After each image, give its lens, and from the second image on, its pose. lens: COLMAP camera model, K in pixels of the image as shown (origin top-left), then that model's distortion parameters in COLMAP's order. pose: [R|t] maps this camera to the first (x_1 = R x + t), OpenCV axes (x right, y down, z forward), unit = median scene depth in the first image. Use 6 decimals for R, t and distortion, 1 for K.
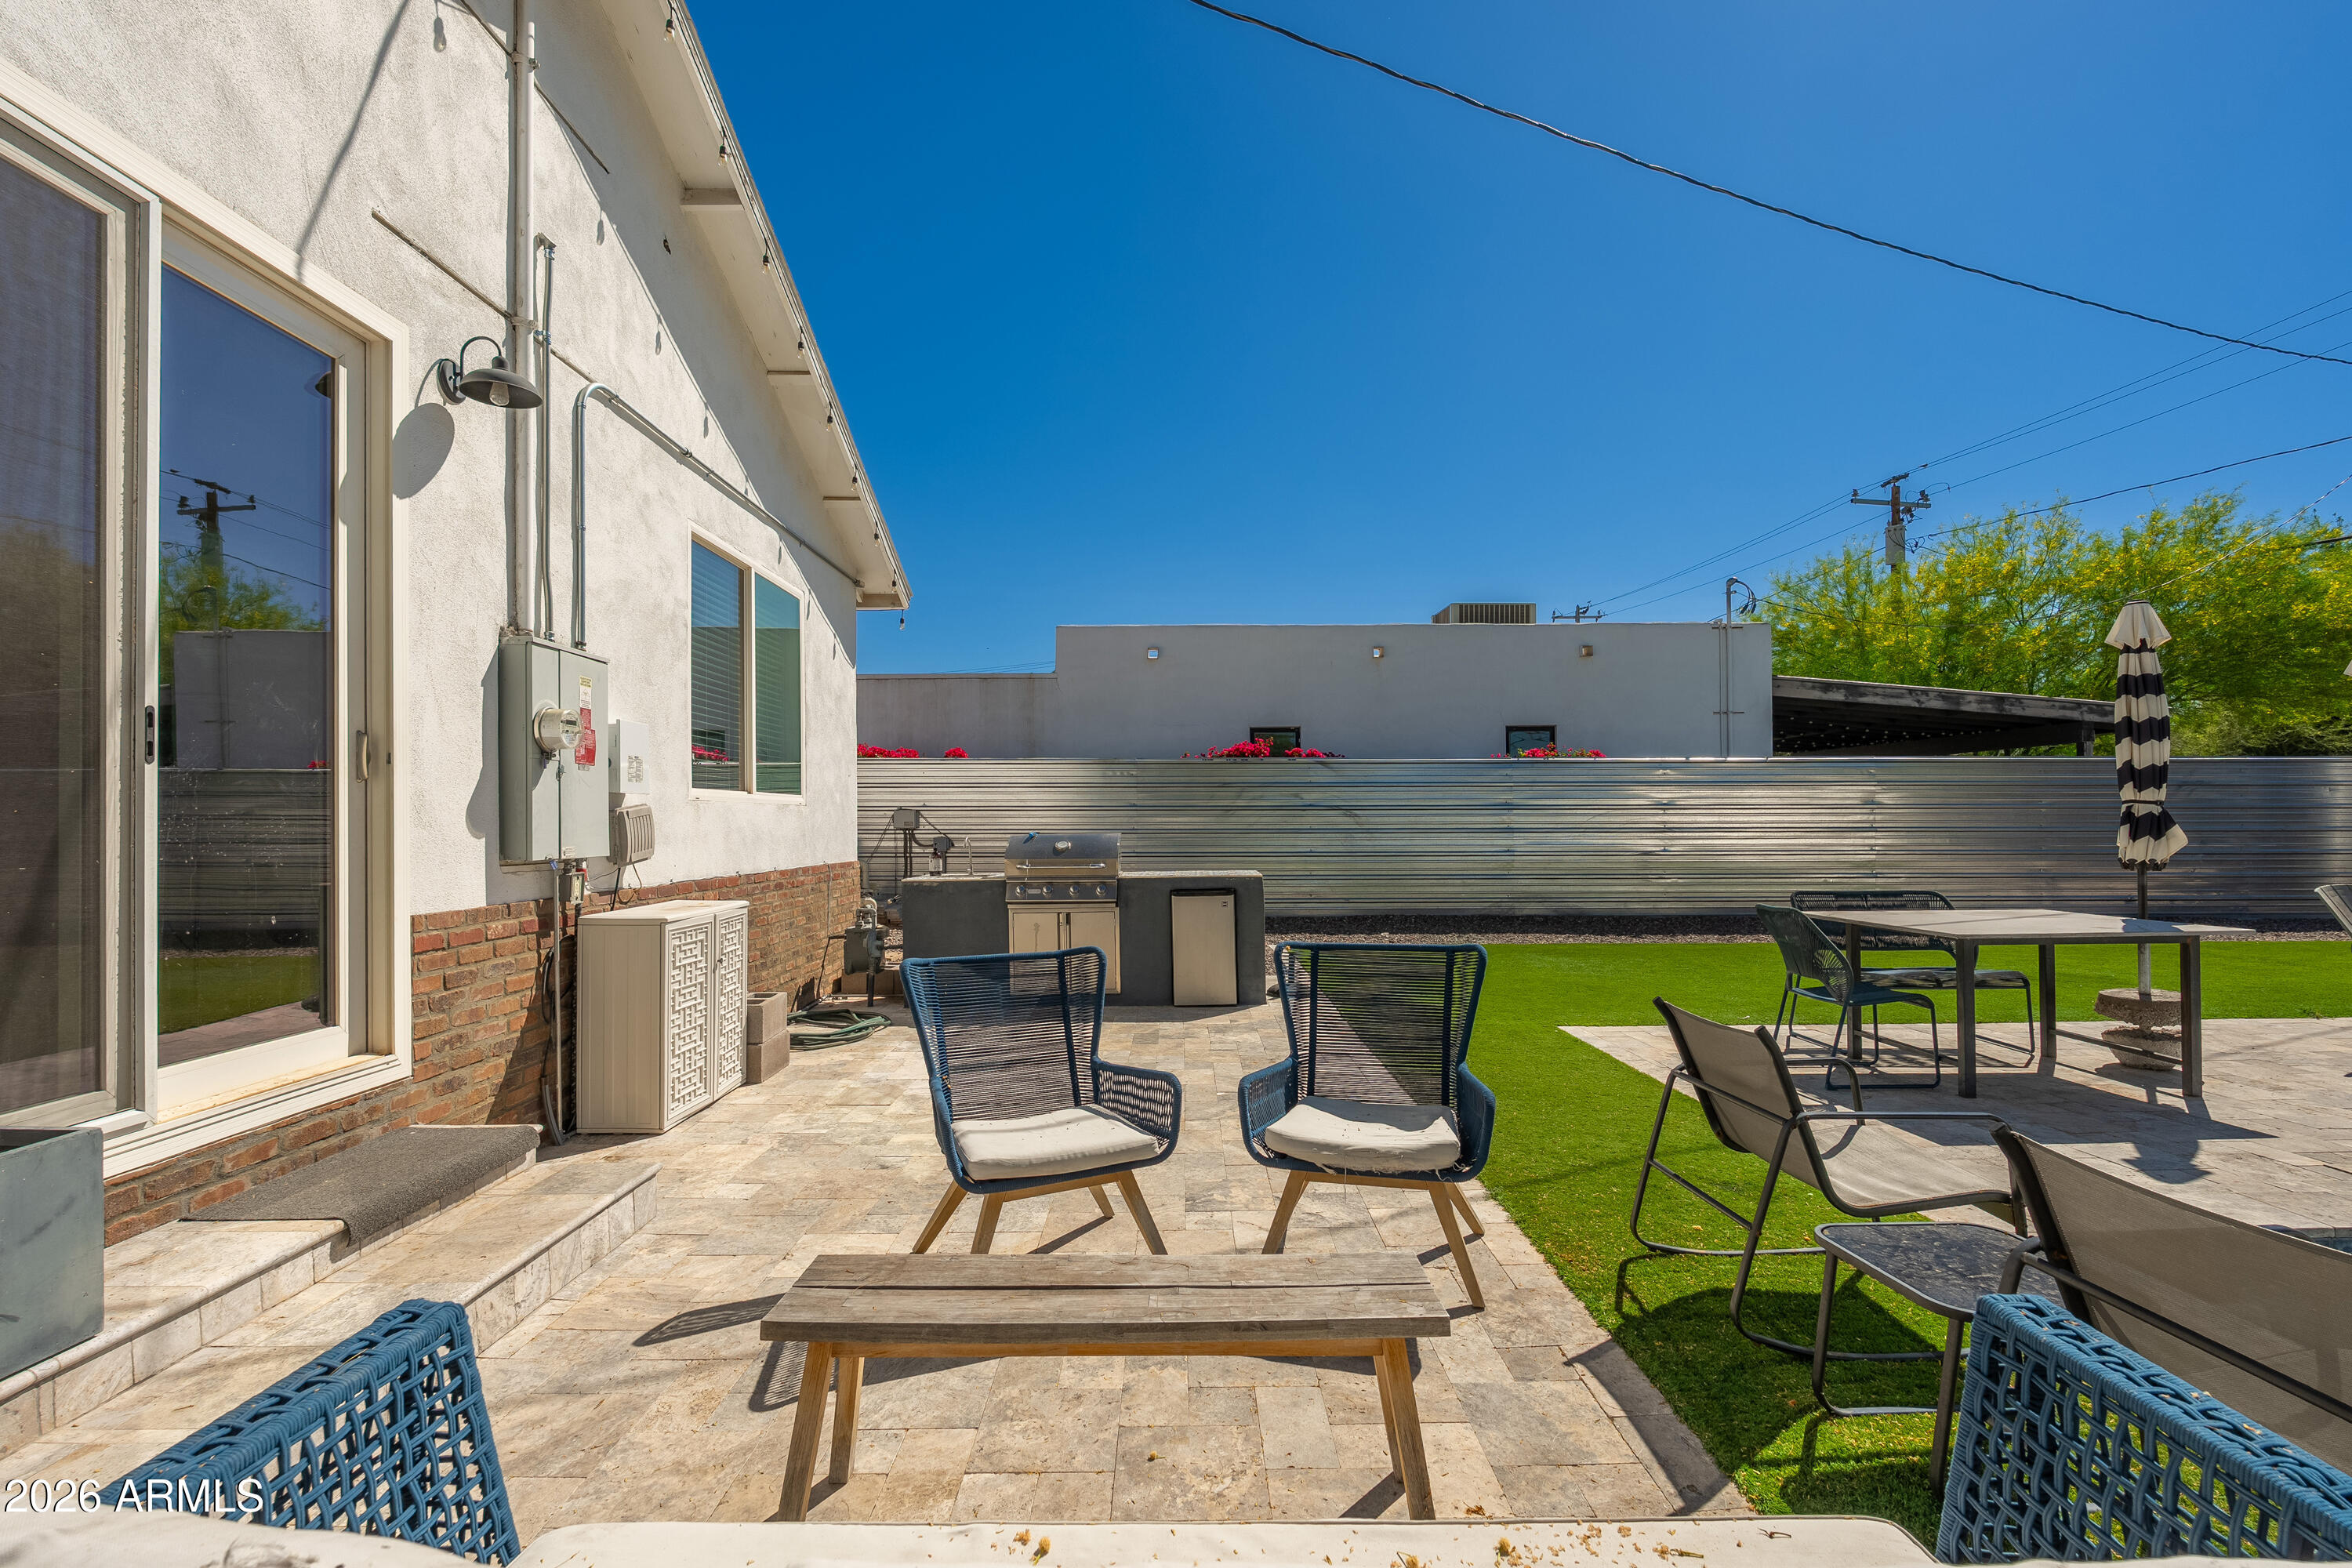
lens RADIAL K [[1047.1, 0, 1181.0], [0, 1047.1, 806.5], [0, 0, 1]] dist [-0.001870, -0.000176]
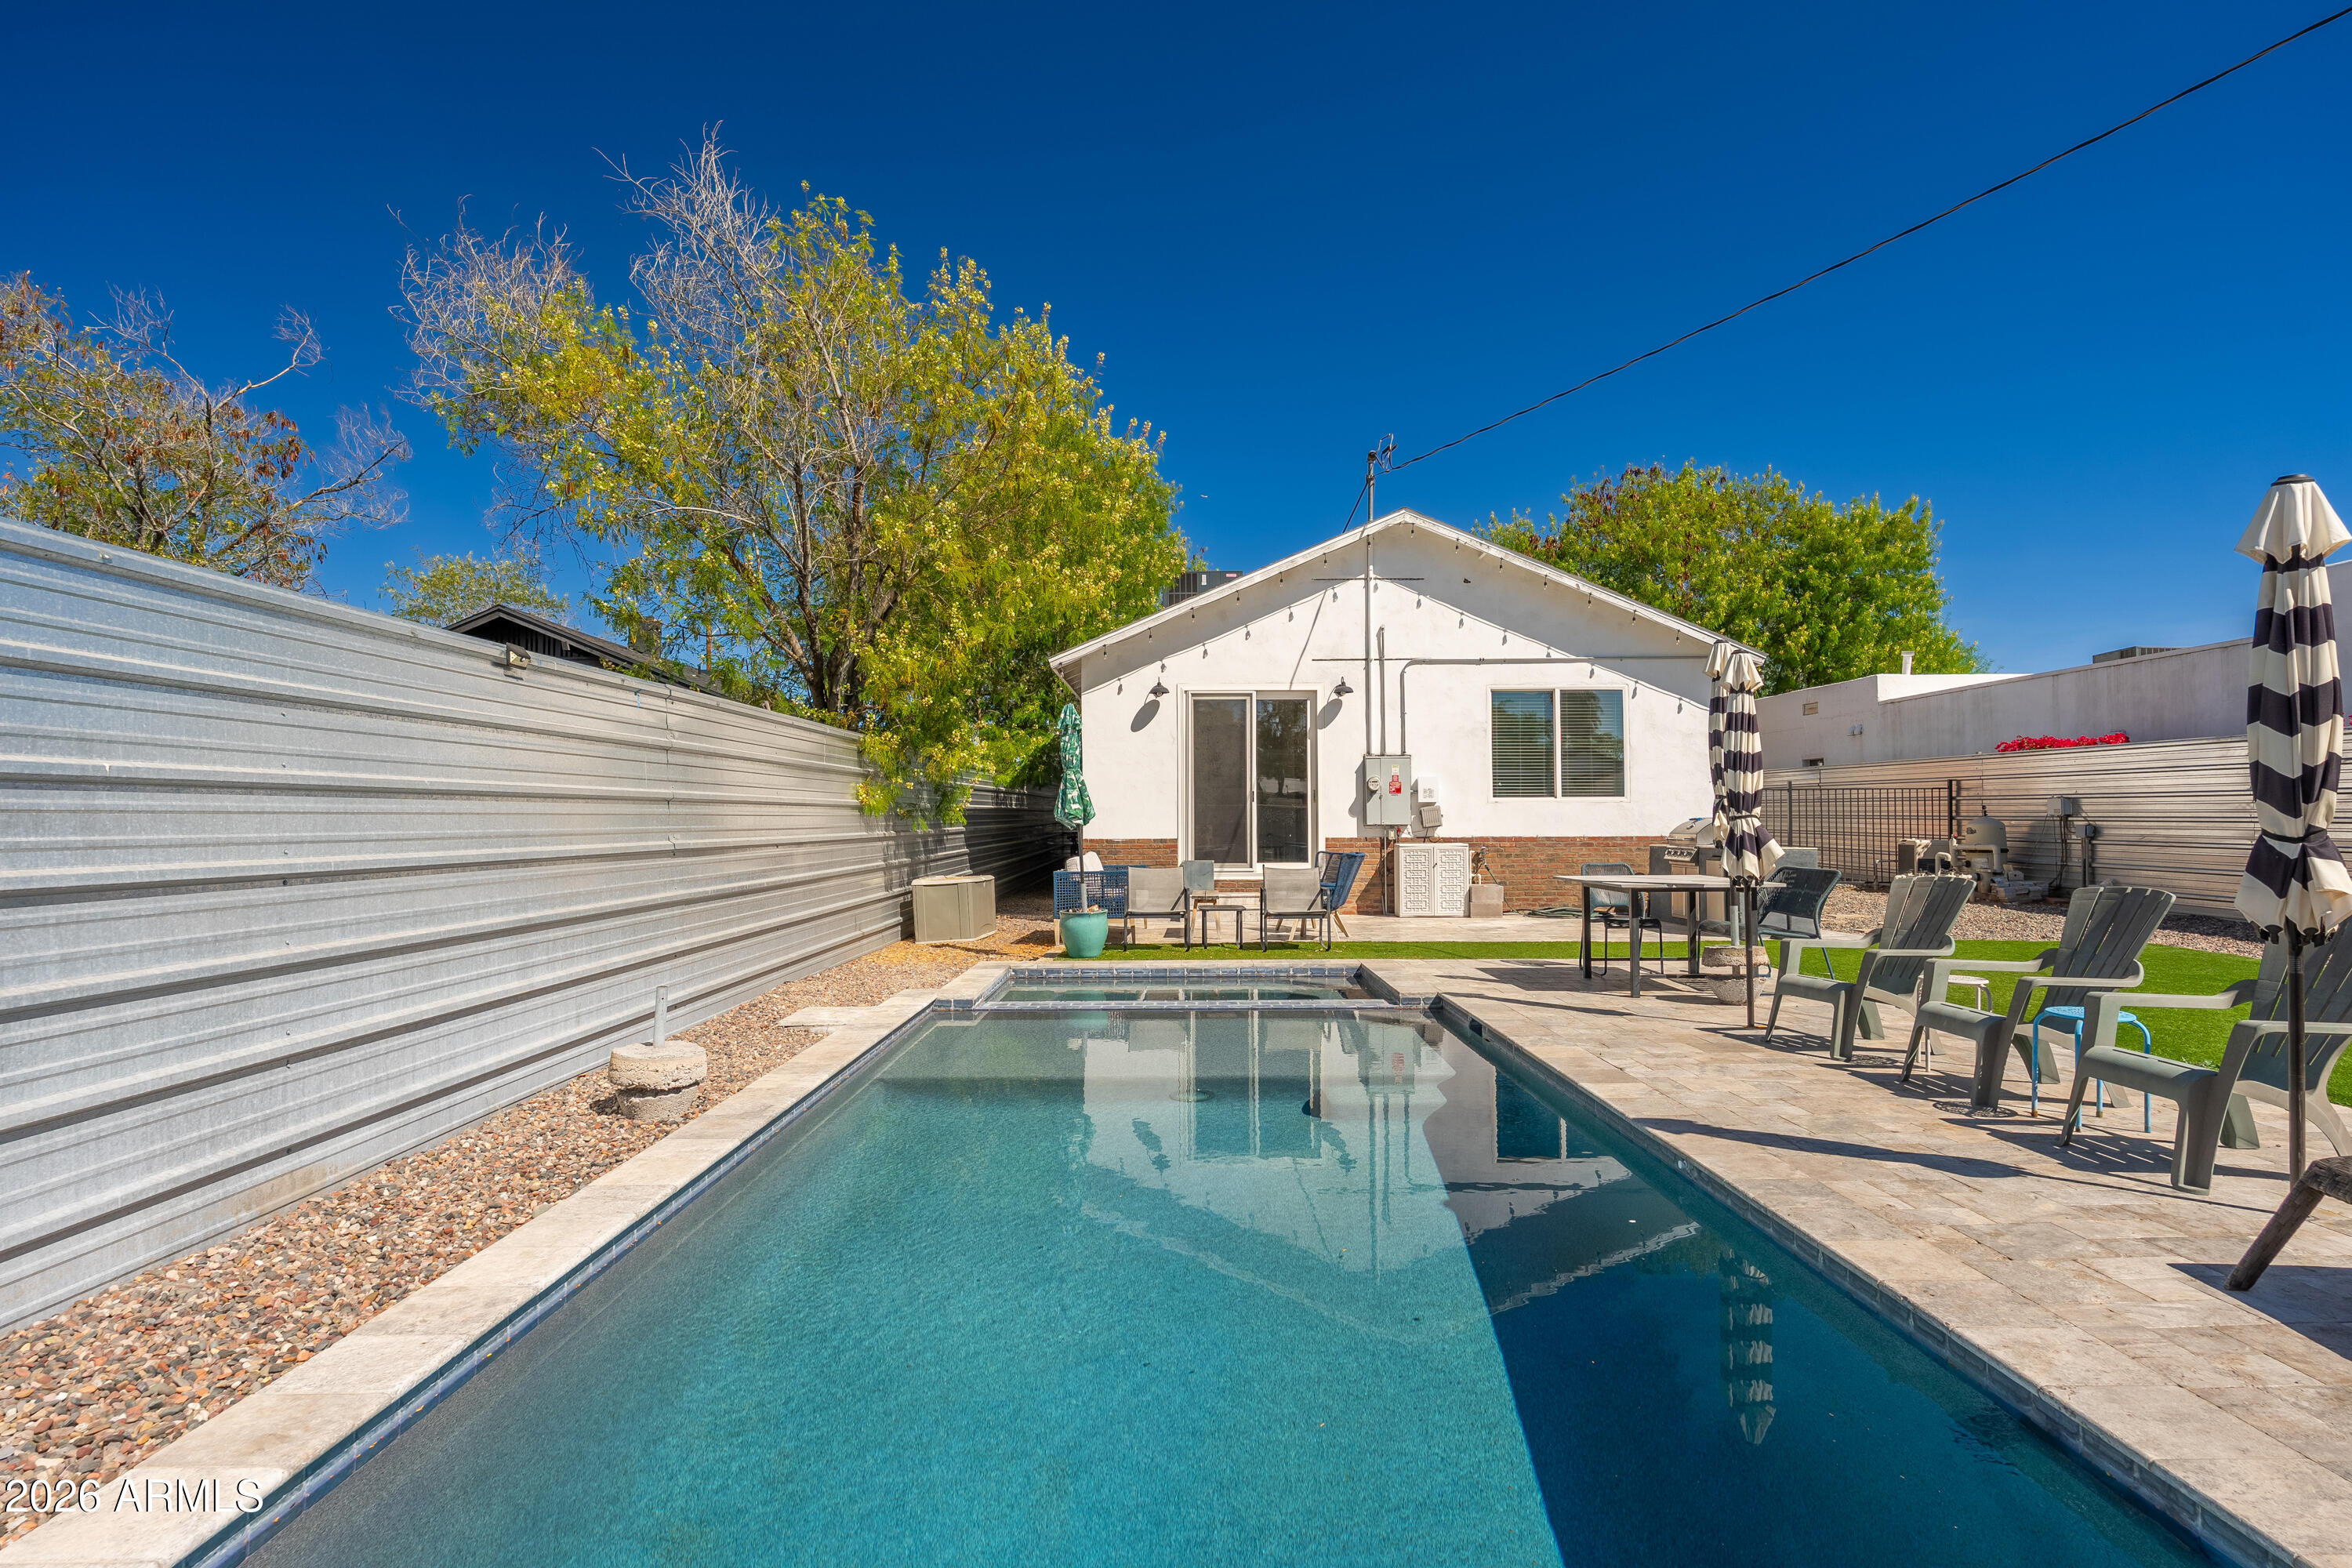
lens RADIAL K [[1252.7, 0, 1176.0], [0, 1252.7, 784.0], [0, 0, 1]] dist [-0.006180, -0.000270]
pose [[-0.027599, -0.021696, -0.999384, 1.841555], [0.019081, 0.999571, -0.022227, 0.000349], [0.999437, -0.019682, -0.027173, 0.277218]]
